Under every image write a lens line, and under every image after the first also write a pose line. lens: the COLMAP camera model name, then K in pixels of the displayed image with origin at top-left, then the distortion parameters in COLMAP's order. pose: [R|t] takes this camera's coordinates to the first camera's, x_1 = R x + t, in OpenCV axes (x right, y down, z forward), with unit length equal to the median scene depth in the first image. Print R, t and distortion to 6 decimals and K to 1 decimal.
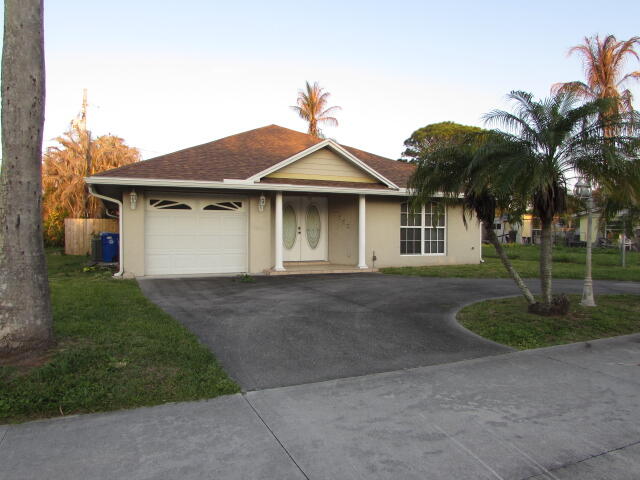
lens RADIAL K [[451.3, 0, 319.4], [0, 451.3, 238.3], [0, 0, 1]] dist [-0.033961, 0.015543]
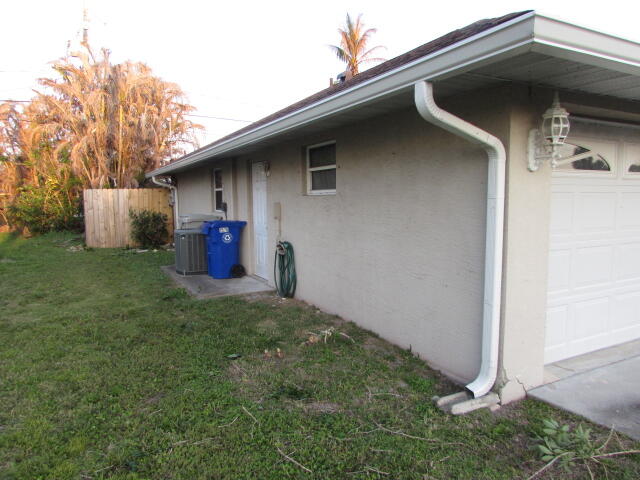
lens RADIAL K [[451.3, 0, 320.9], [0, 451.3, 241.0], [0, 0, 1]] dist [-0.033961, 0.015543]
pose [[0.997357, -0.013100, 0.071469, -0.278885], [0.007157, 0.996541, 0.082790, -0.020945], [-0.072306, -0.082060, 0.994001, 0.347306]]
